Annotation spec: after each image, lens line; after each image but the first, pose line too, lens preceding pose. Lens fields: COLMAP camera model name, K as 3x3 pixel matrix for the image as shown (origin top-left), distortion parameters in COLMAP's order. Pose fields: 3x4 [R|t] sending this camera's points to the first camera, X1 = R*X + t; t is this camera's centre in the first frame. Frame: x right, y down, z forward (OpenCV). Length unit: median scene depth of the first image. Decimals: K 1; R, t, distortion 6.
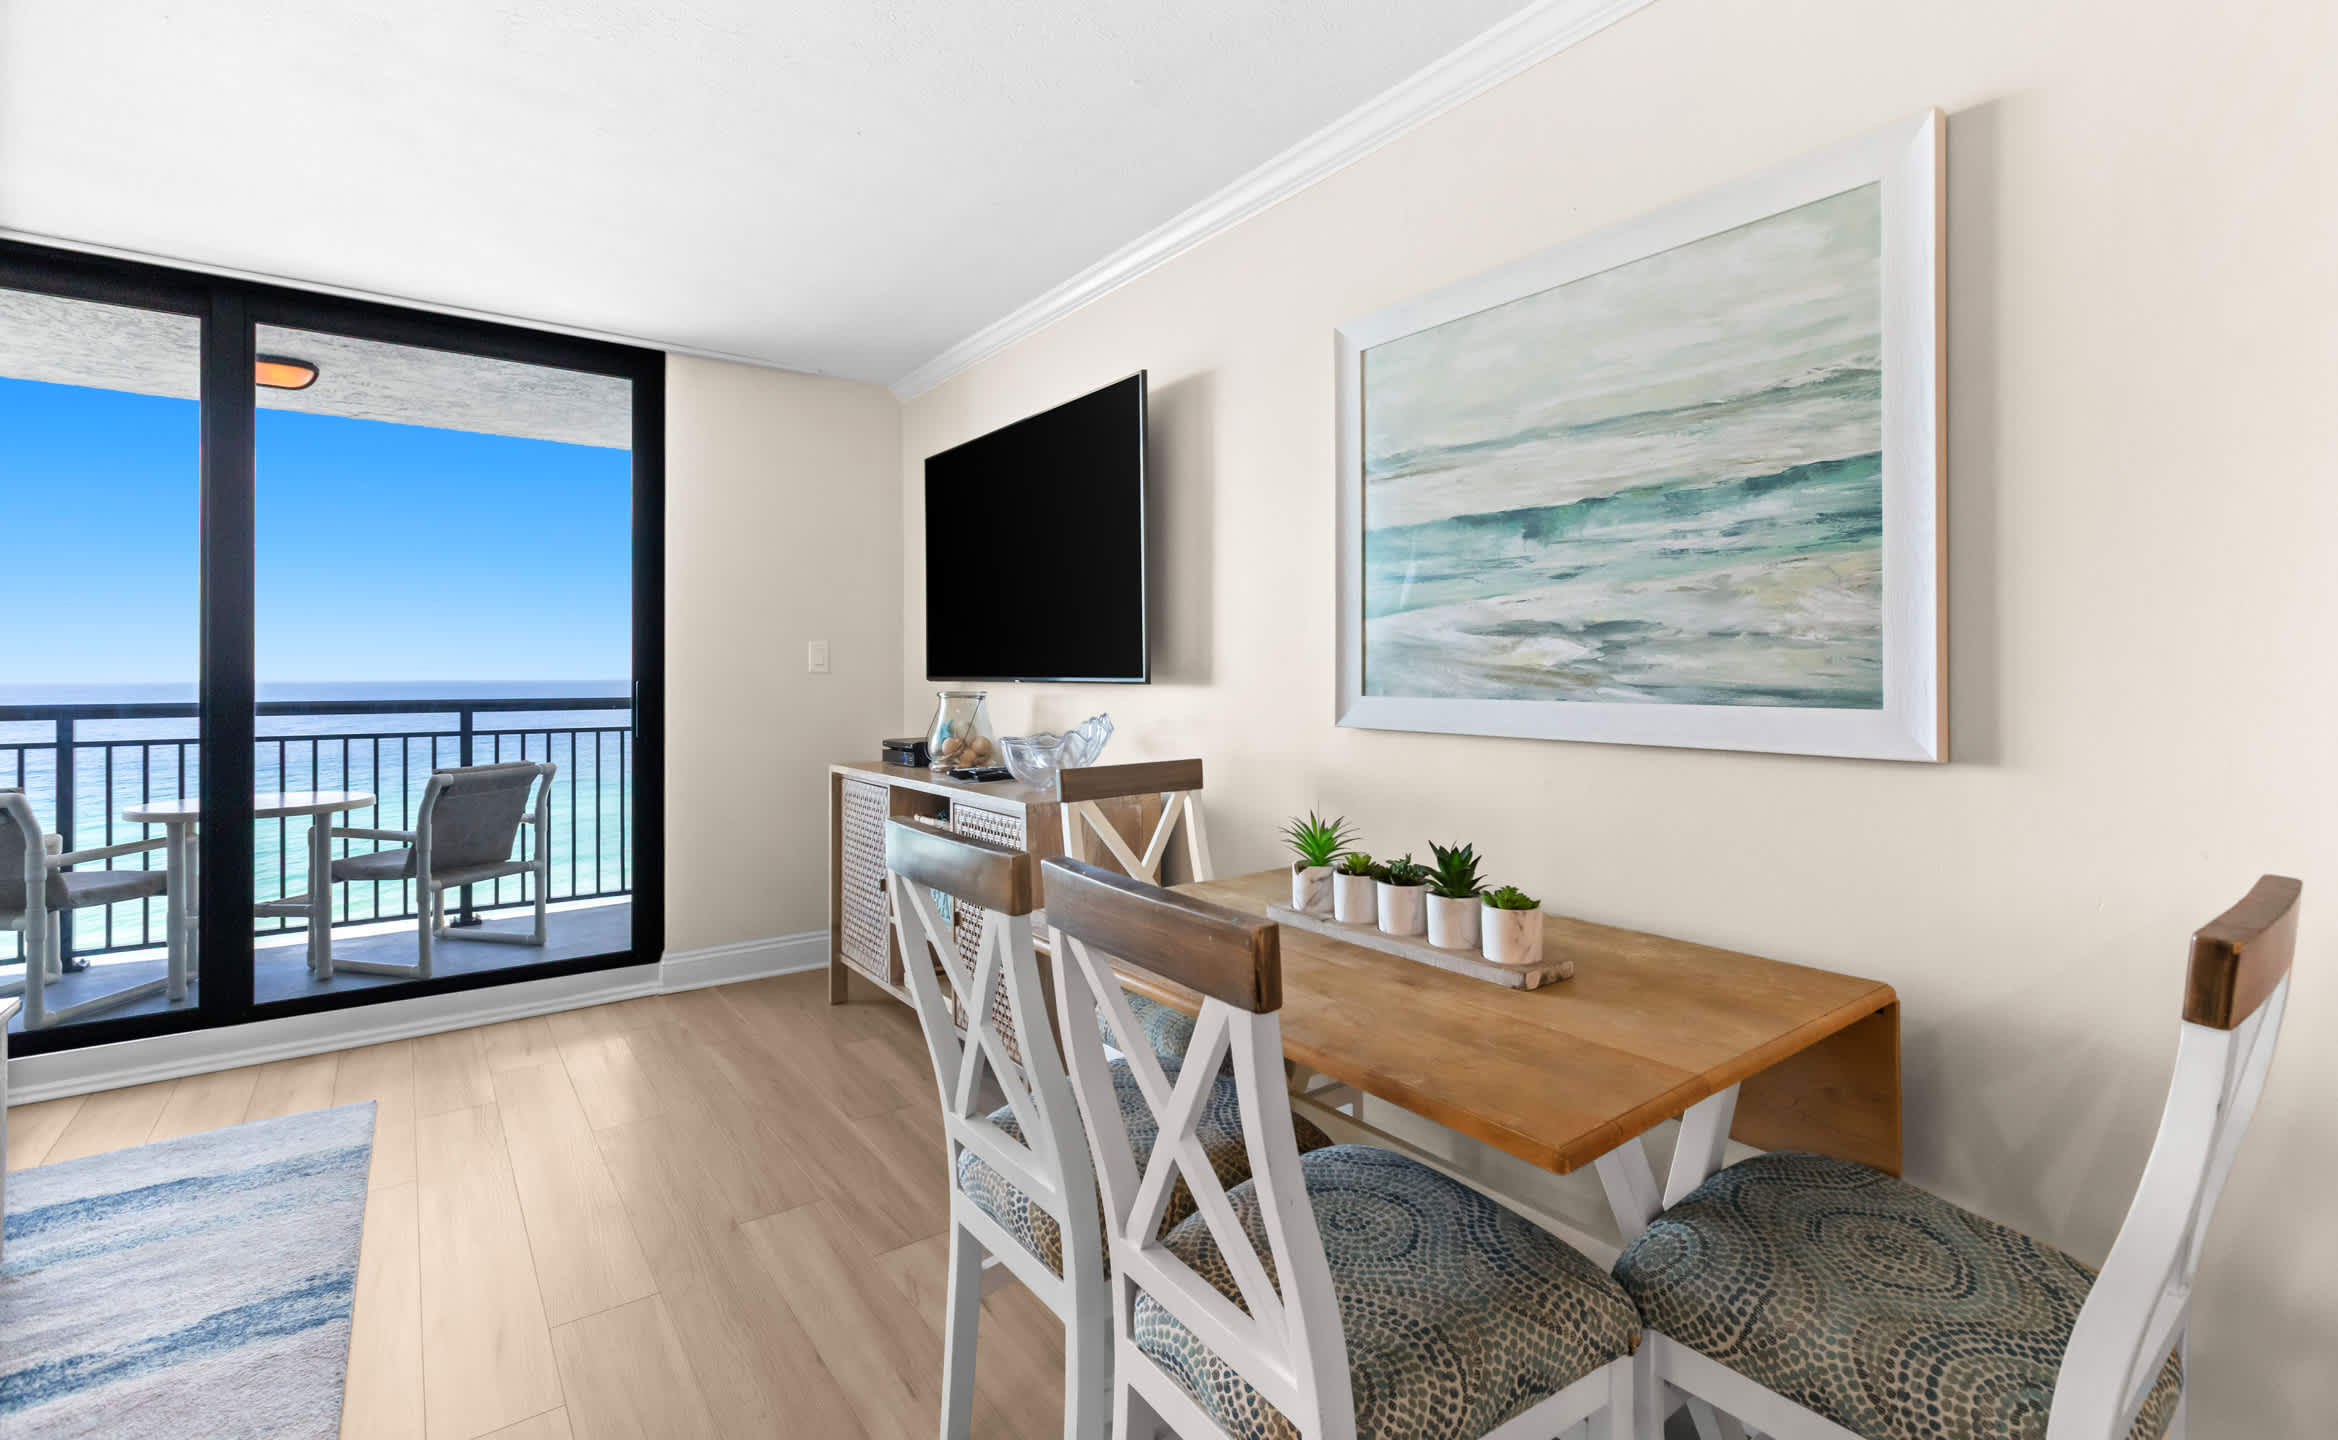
lens RADIAL K [[1067.8, 0, 1192.3], [0, 1067.8, 659.8], [0, 0, 1]] dist [0.001332, 0.000817]
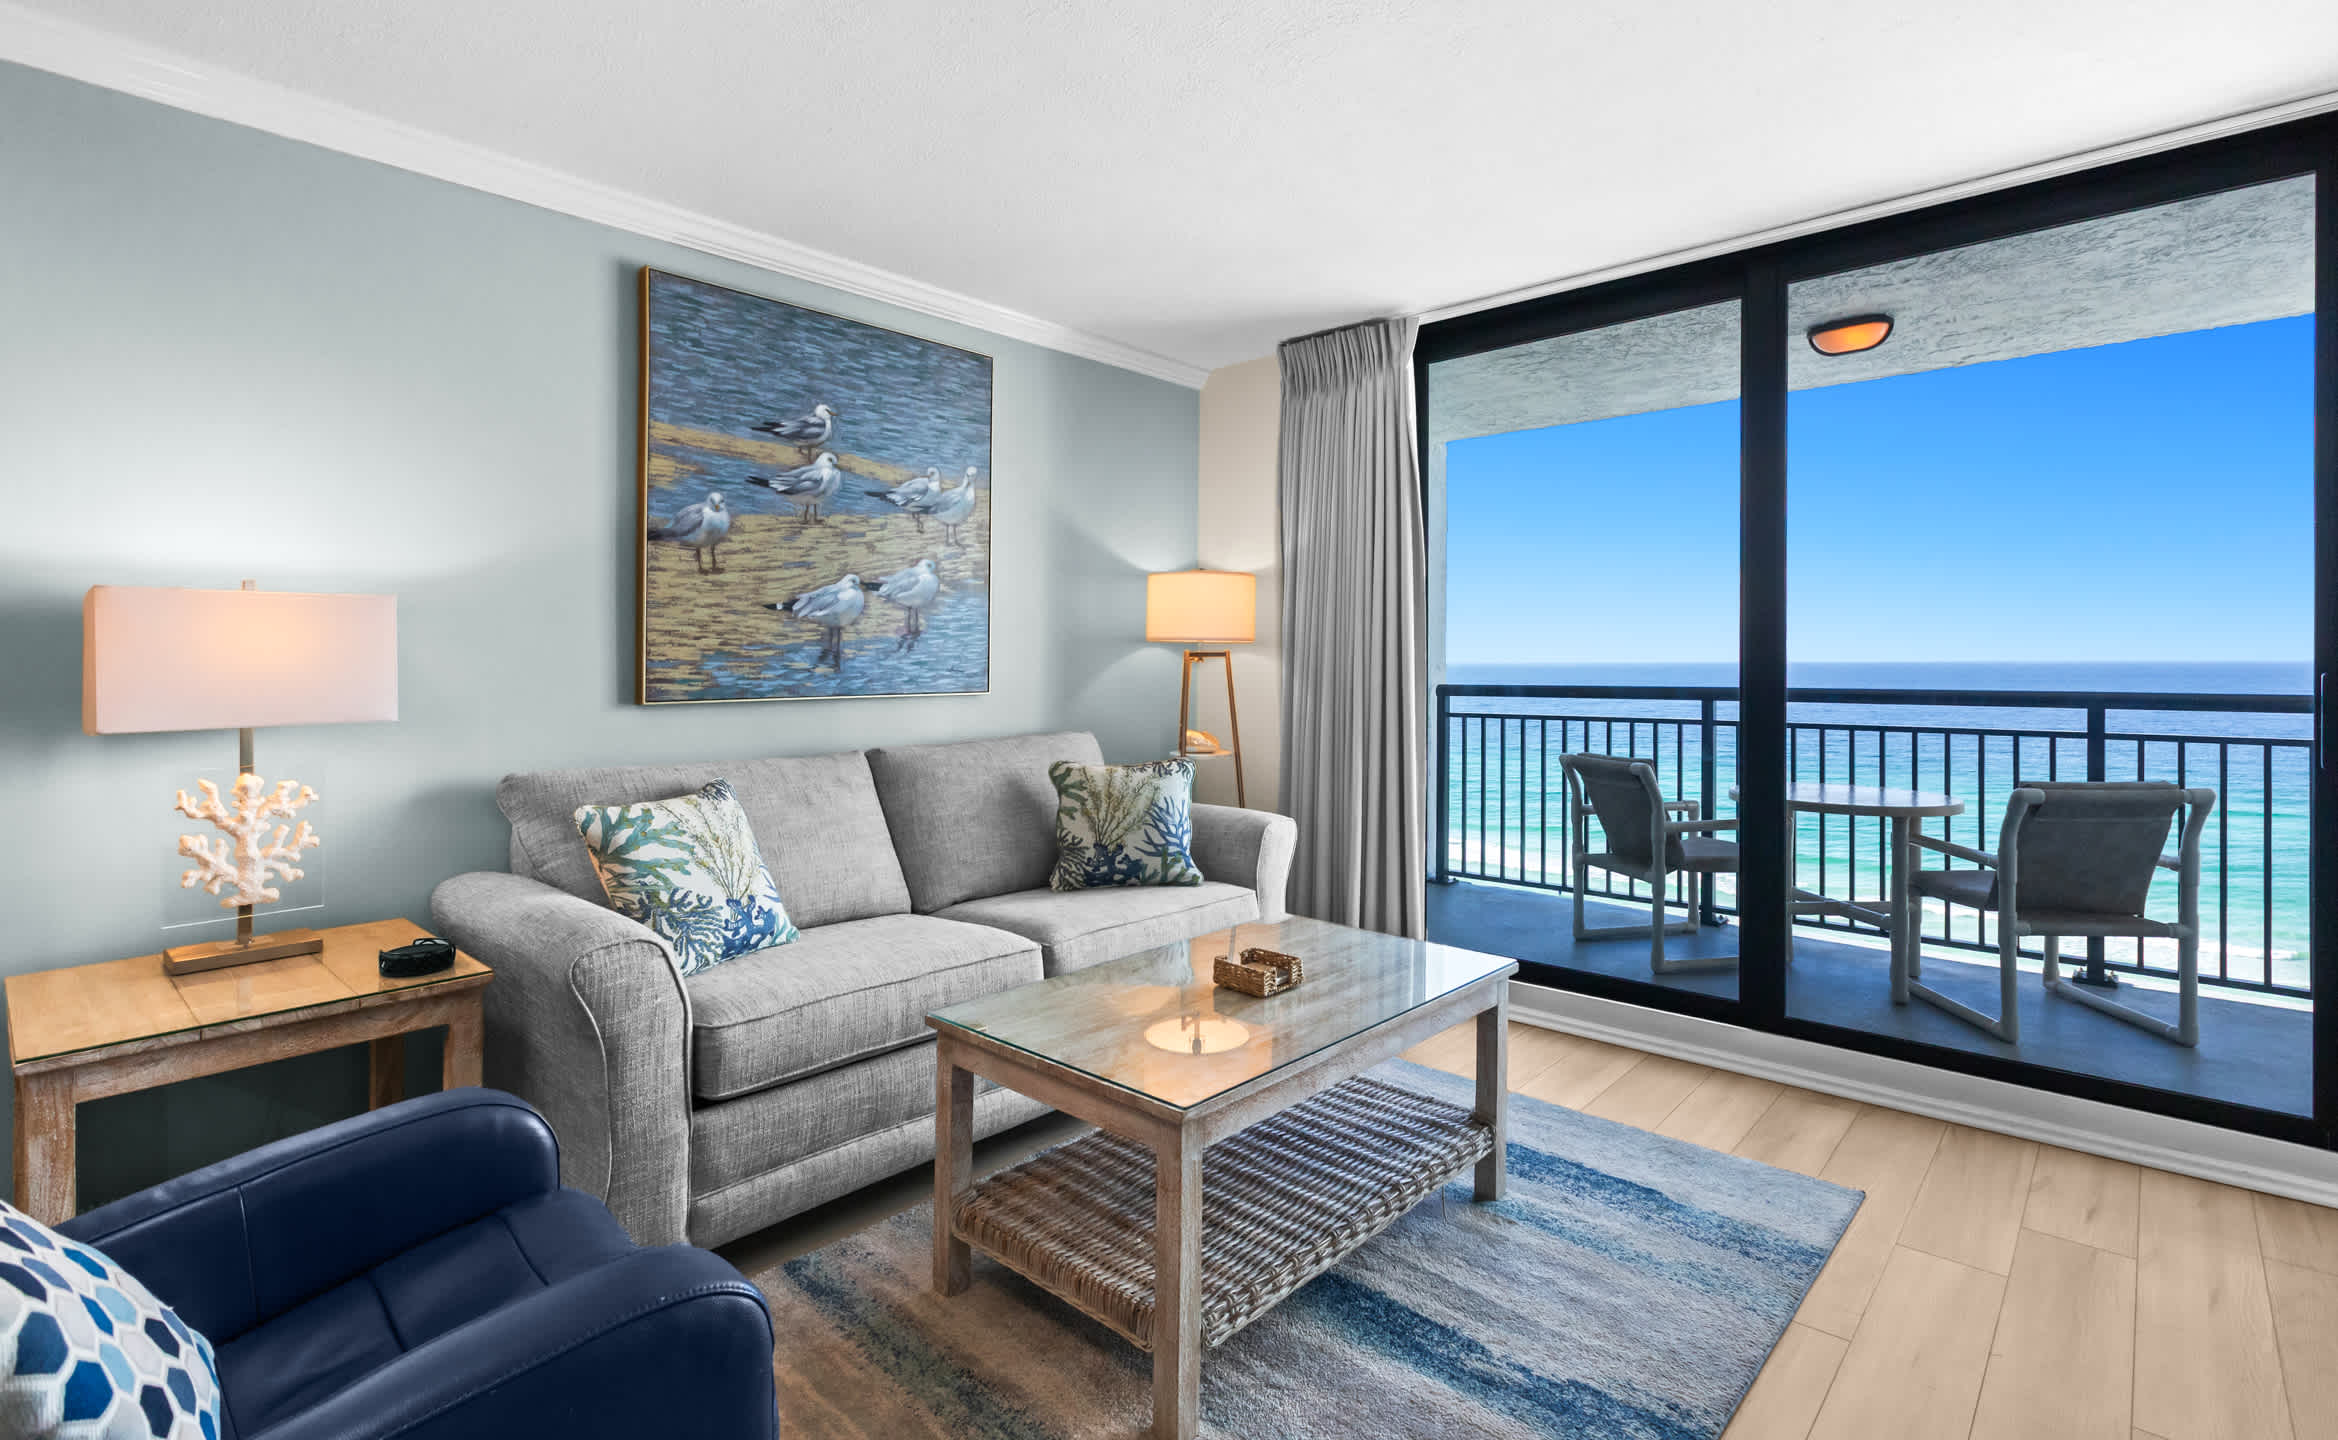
lens RADIAL K [[1067.8, 0, 1174.6], [0, 1067.8, 666.7], [0, 0, 1]] dist [0.001332, 0.000817]
pose [[0.186609, 0.007773, -0.982404, -0.083494], [0.014869, 0.999832, 0.010735, -0.000193], [0.982322, -0.016610, 0.186462, 0.405529]]
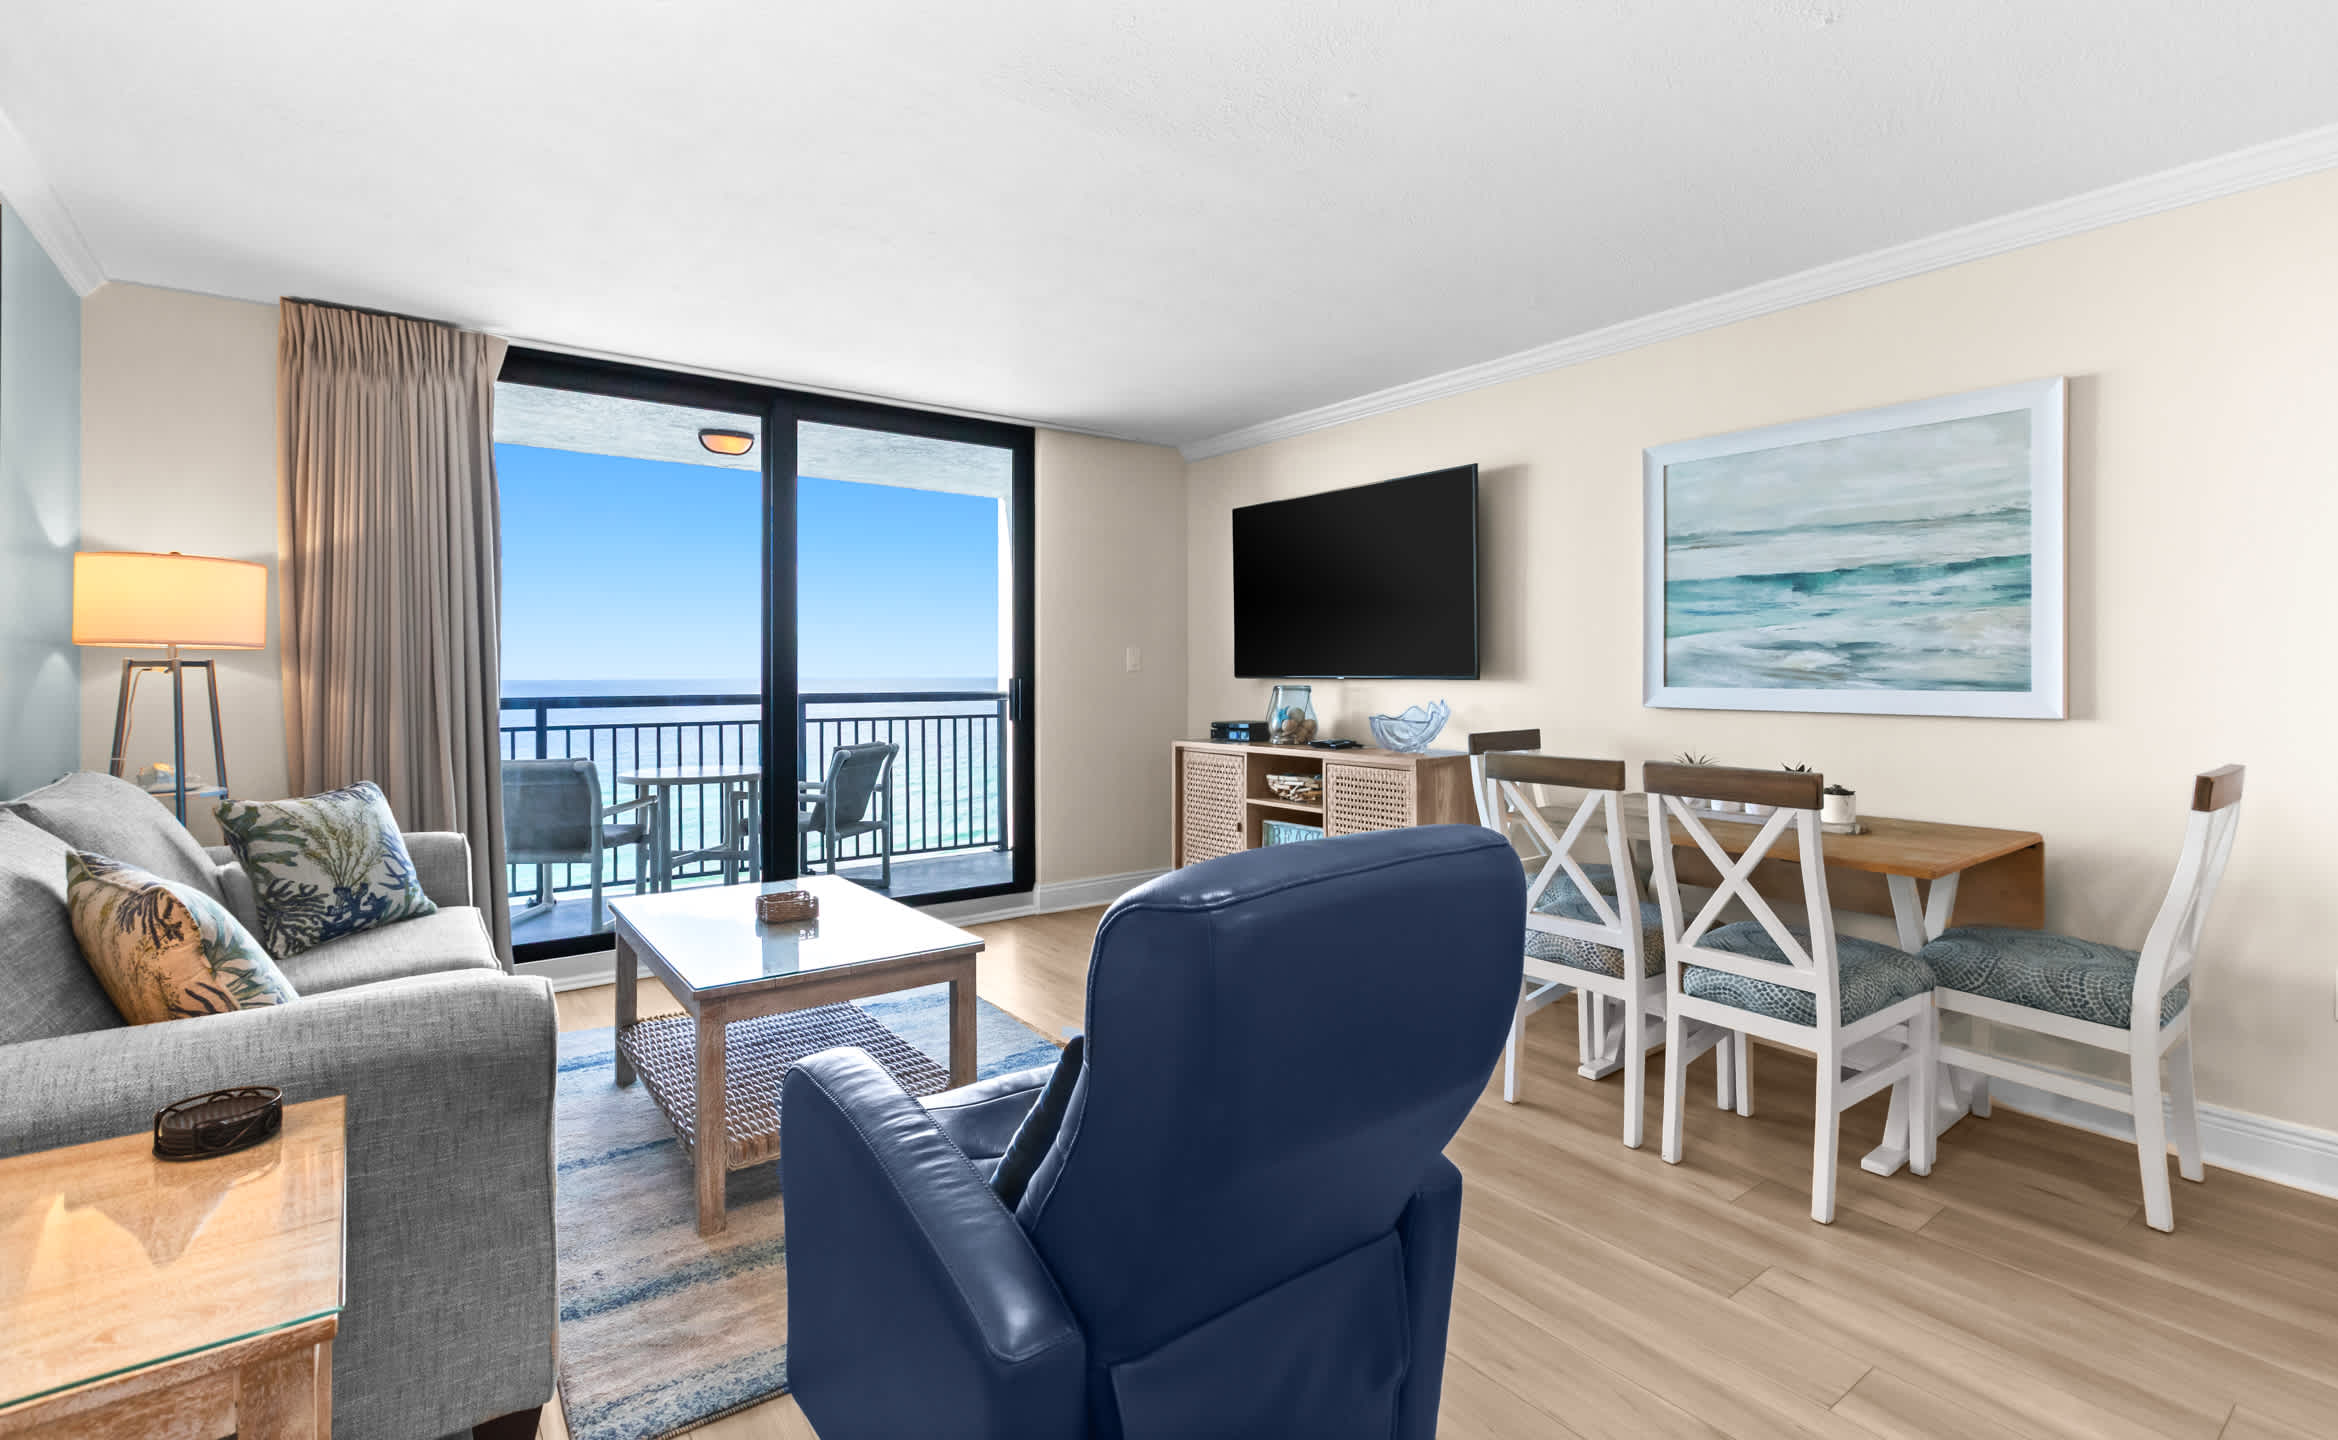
lens RADIAL K [[1067.8, 0, 1196.3], [0, 1067.8, 671.4], [0, 0, 1]] dist [0.001332, 0.000817]
pose [[0.999966, 0.000368, 0.008180, -0.494865], [-0.000455, 0.999944, 0.010614, -0.004981], [-0.008176, -0.010617, 0.999910, -0.512462]]
